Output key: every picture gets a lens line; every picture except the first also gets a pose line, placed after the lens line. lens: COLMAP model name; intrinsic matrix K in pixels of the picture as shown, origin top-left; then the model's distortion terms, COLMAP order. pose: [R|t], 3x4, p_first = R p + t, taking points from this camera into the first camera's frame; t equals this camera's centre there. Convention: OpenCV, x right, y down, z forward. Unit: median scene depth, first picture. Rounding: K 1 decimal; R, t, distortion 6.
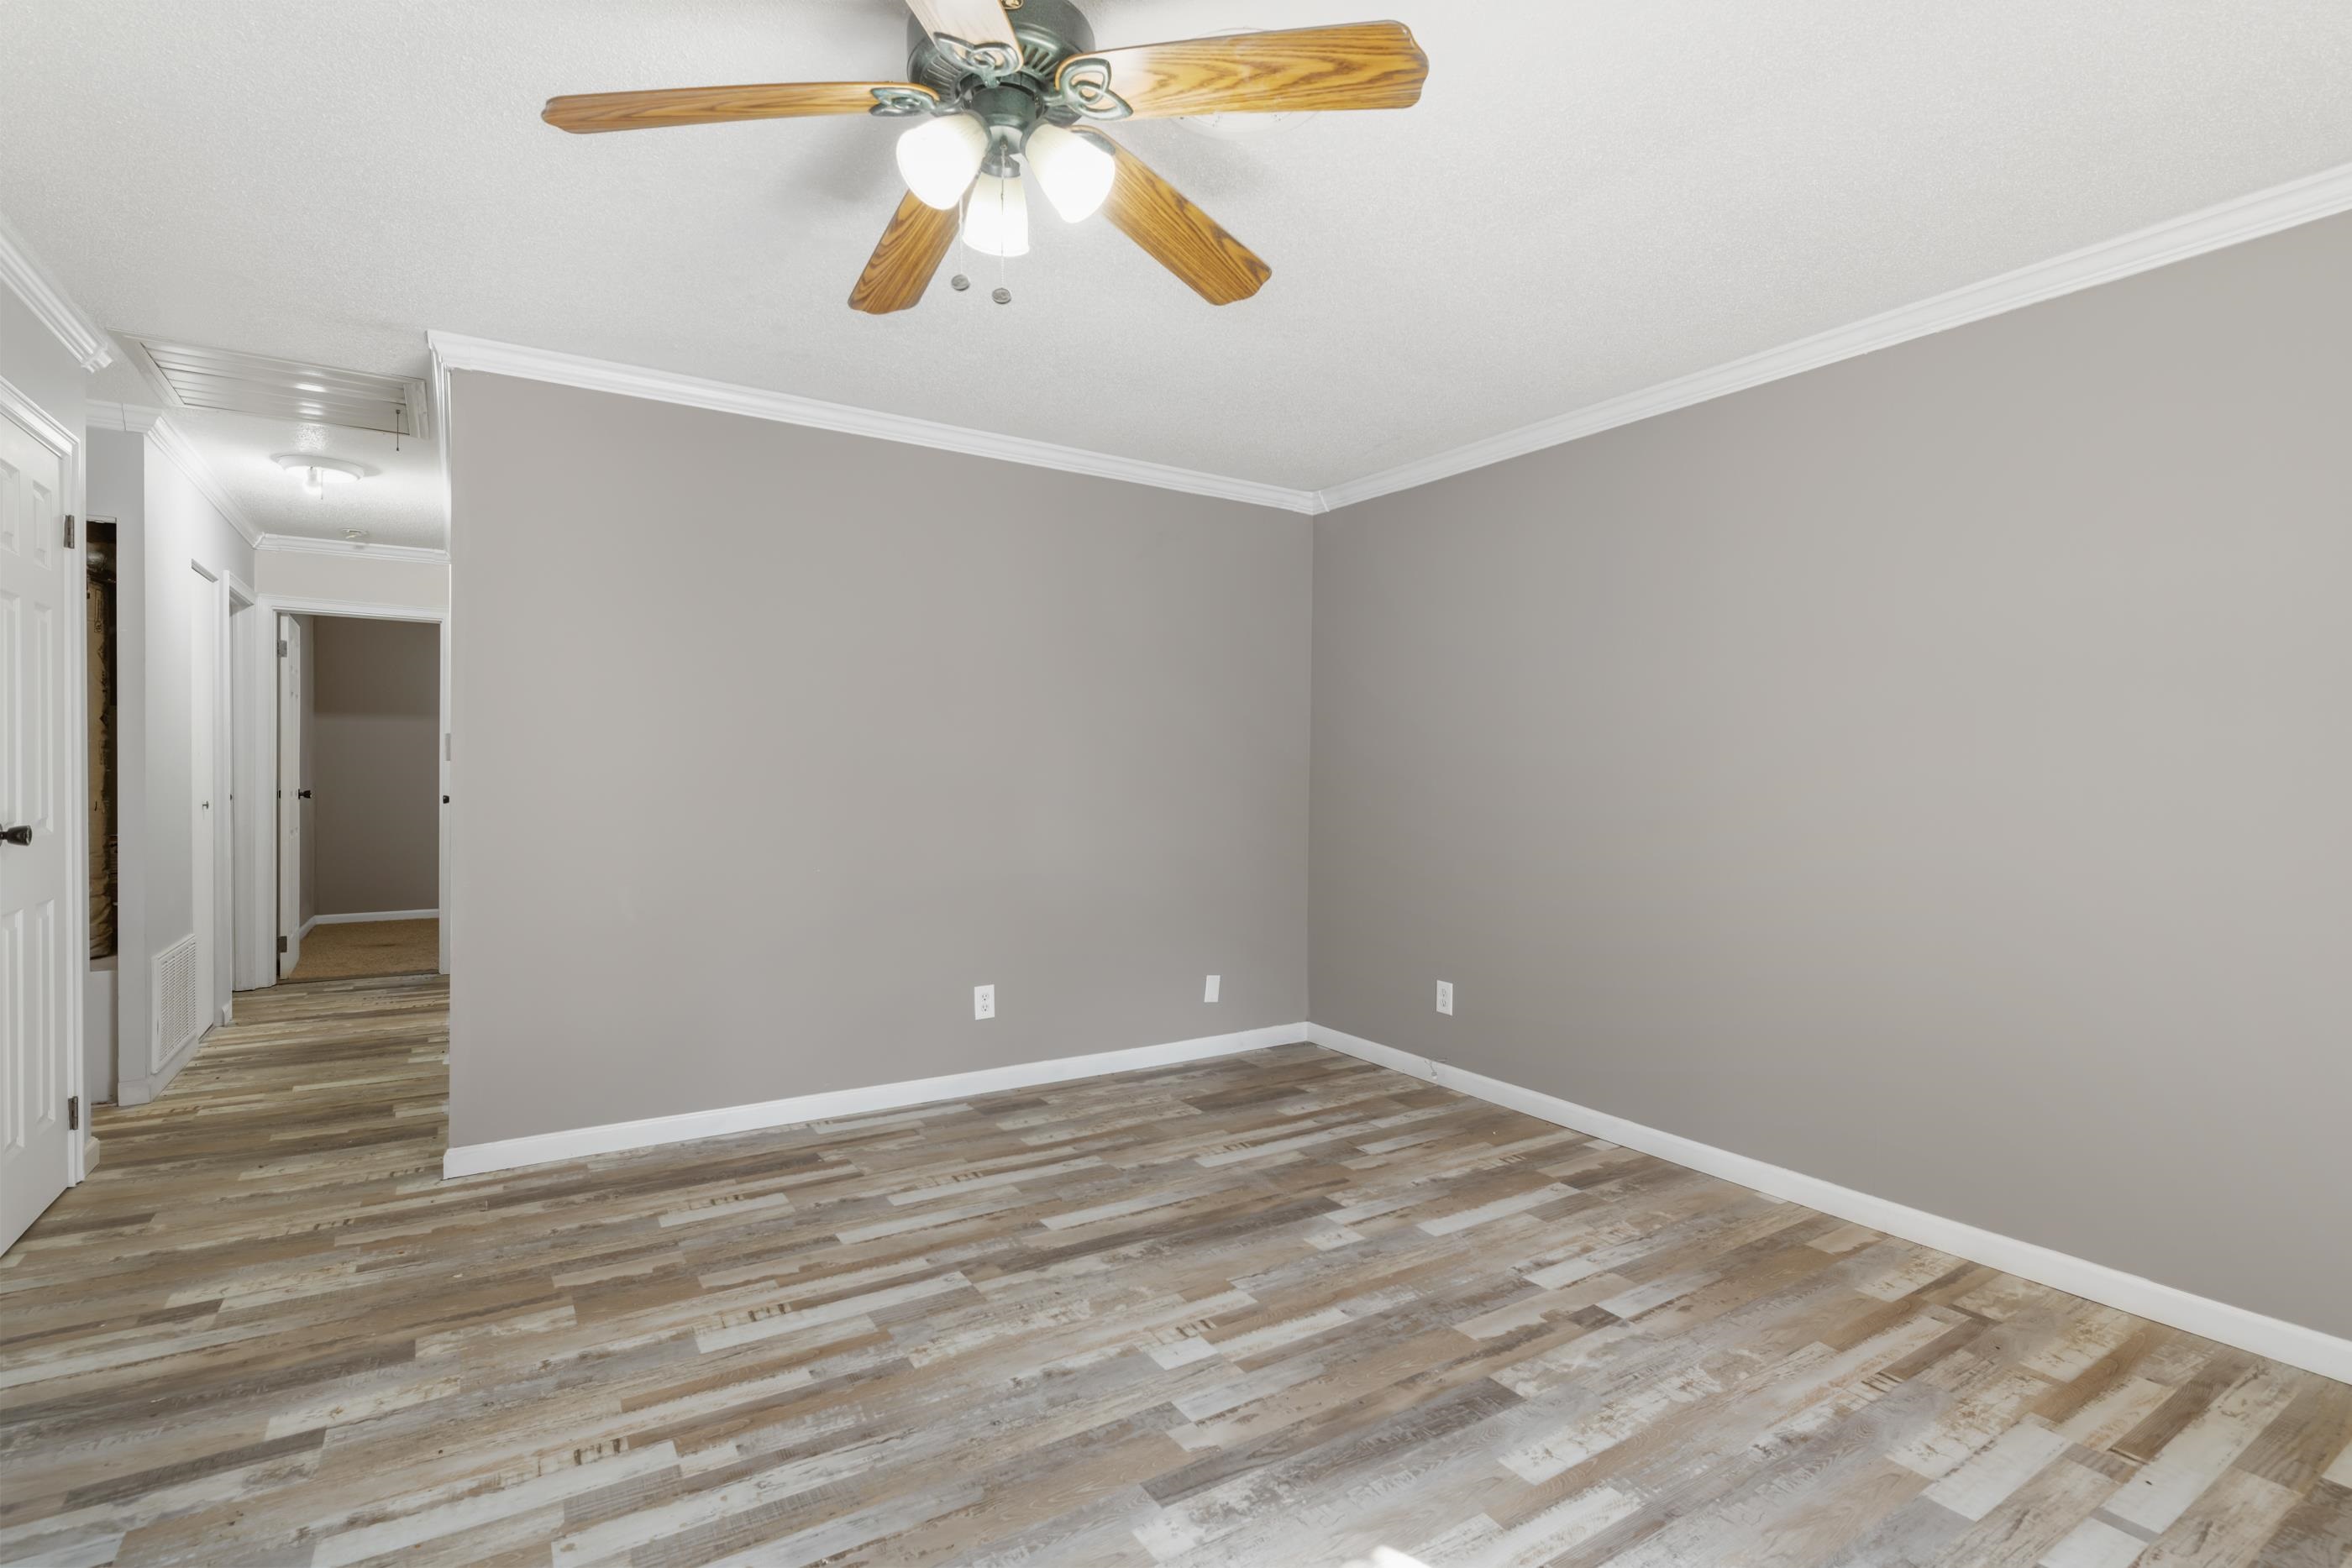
lens RADIAL K [[1124.3, 0, 1177.4], [0, 1124.3, 777.3], [0, 0, 1]] dist [-0.000157, 0.000079]
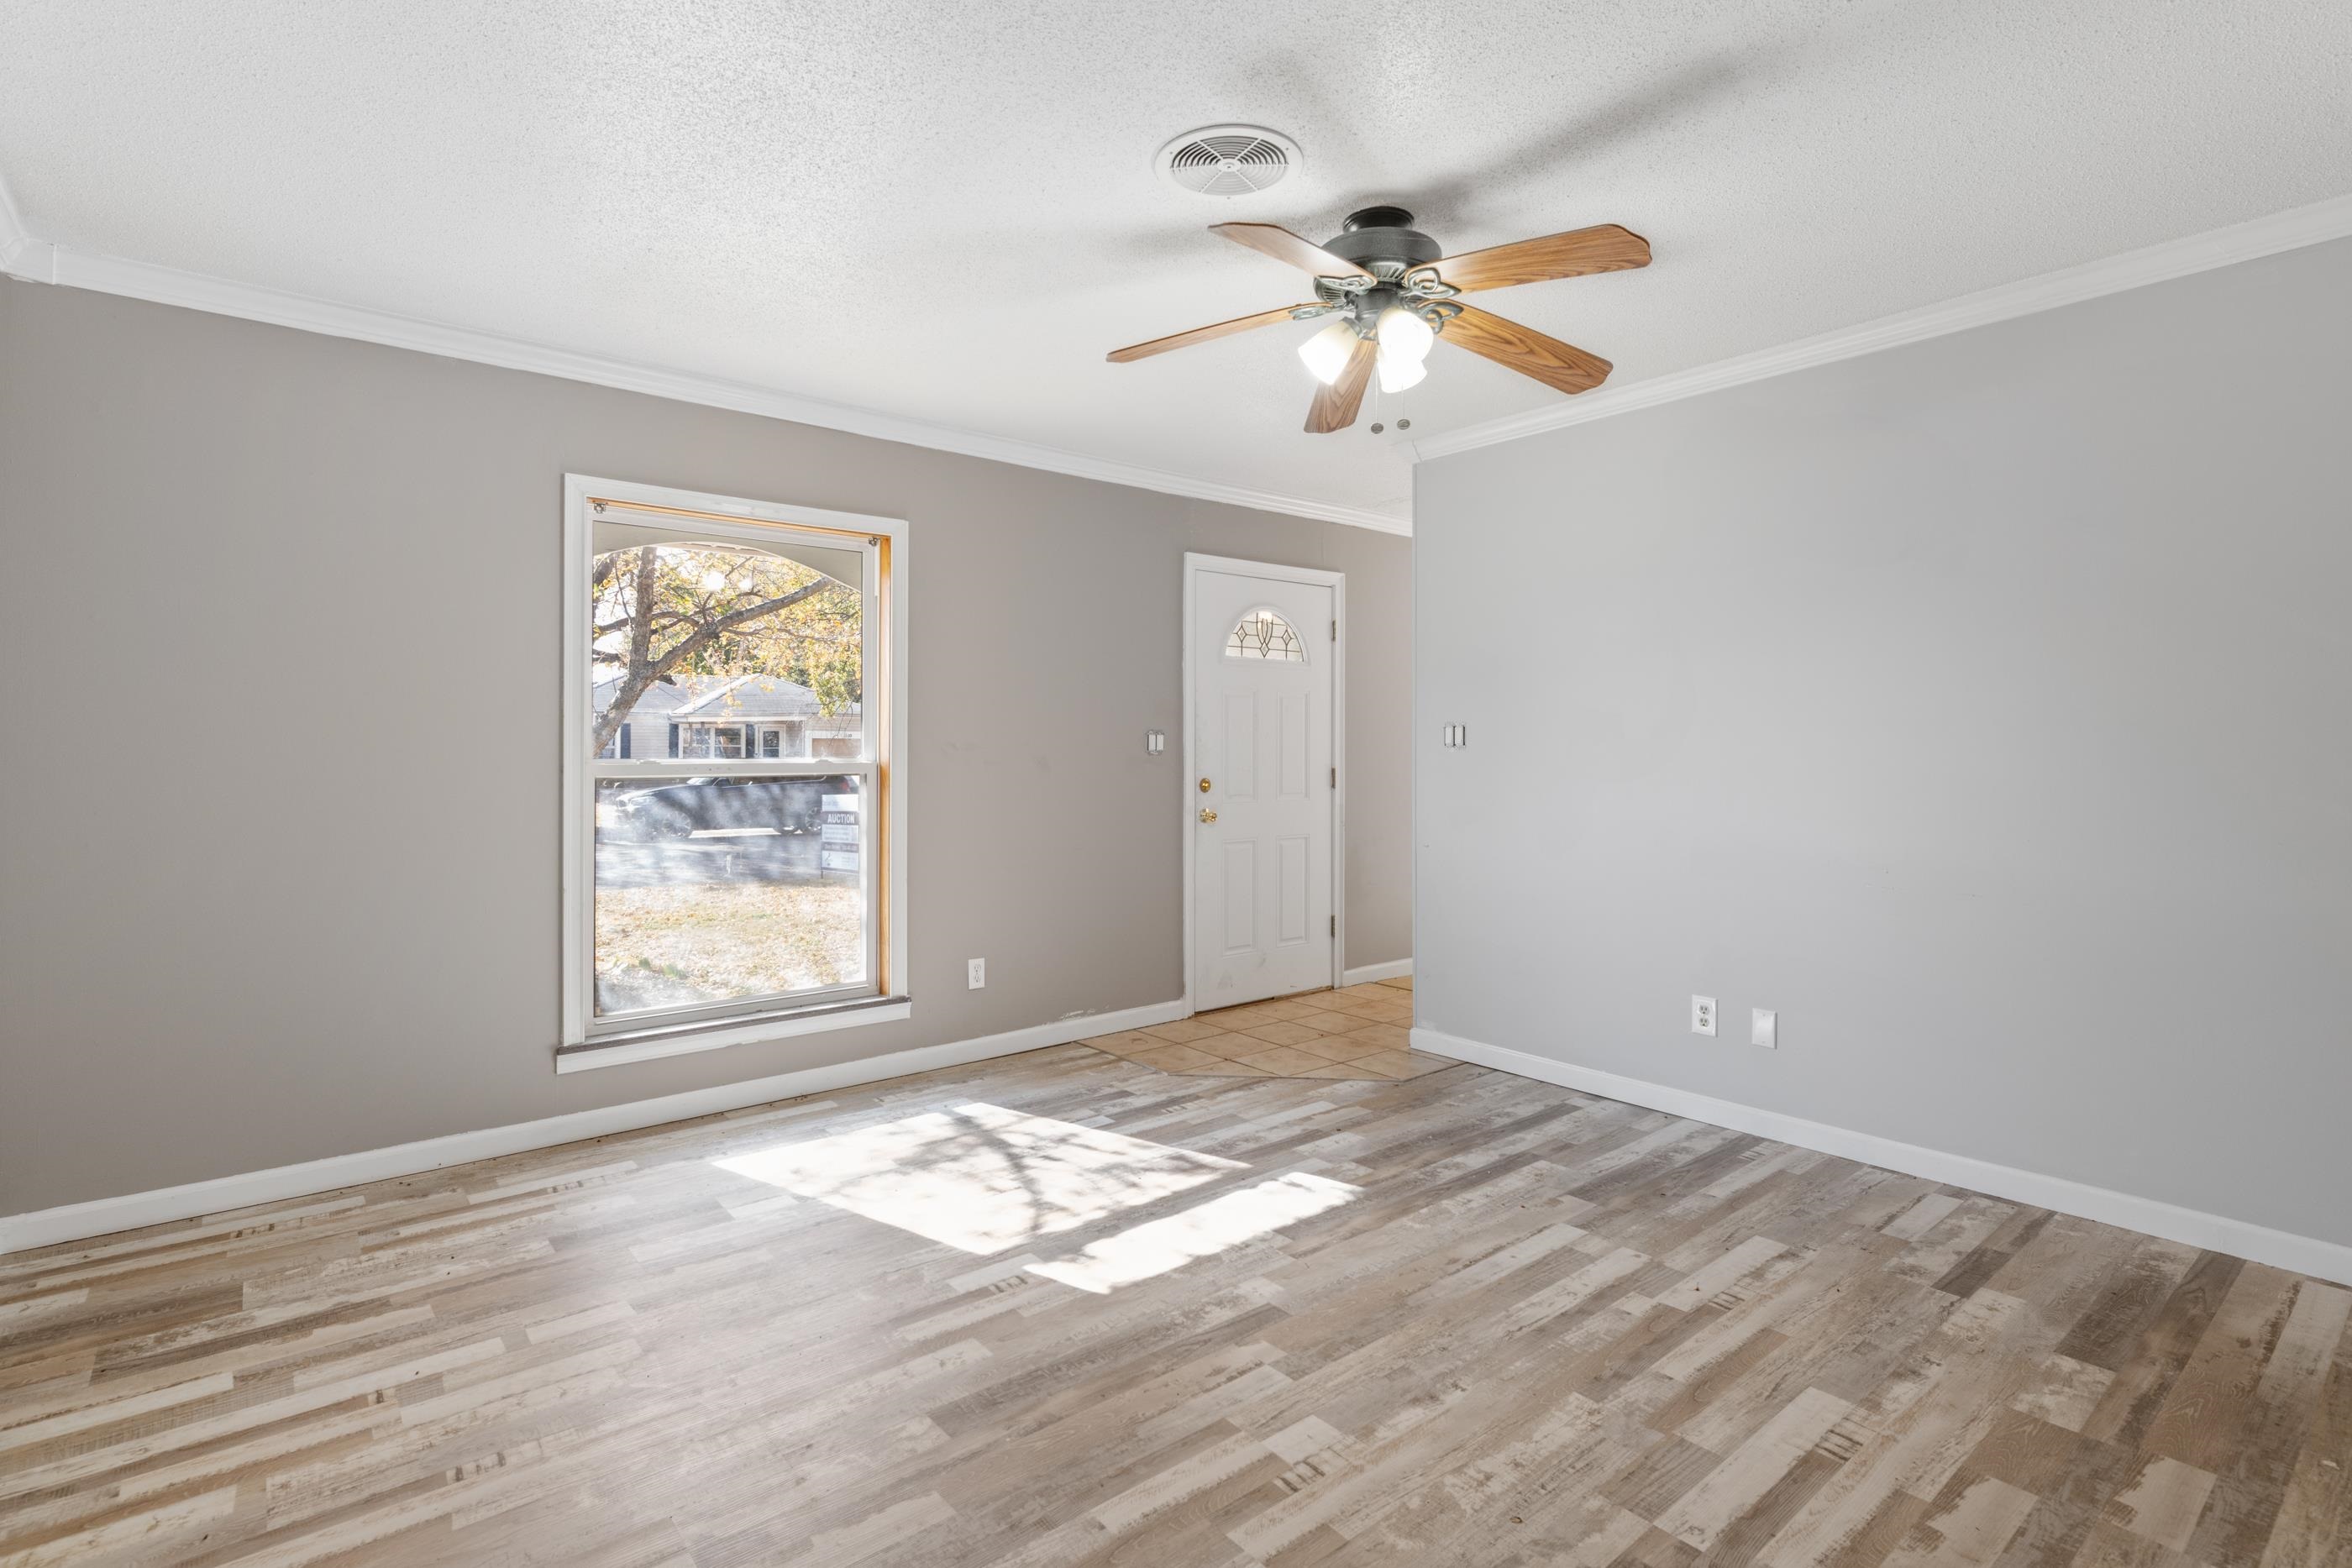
lens RADIAL K [[1124.3, 0, 1176.6], [0, 1124.3, 772.4], [0, 0, 1]] dist [-0.000157, 0.000079]
pose [[-0.993633, -0.007538, -0.112413, 0.207947], [-0.010841, 0.999526, 0.028804, -0.012413], [0.112142, 0.029839, -0.993244, 1.908193]]
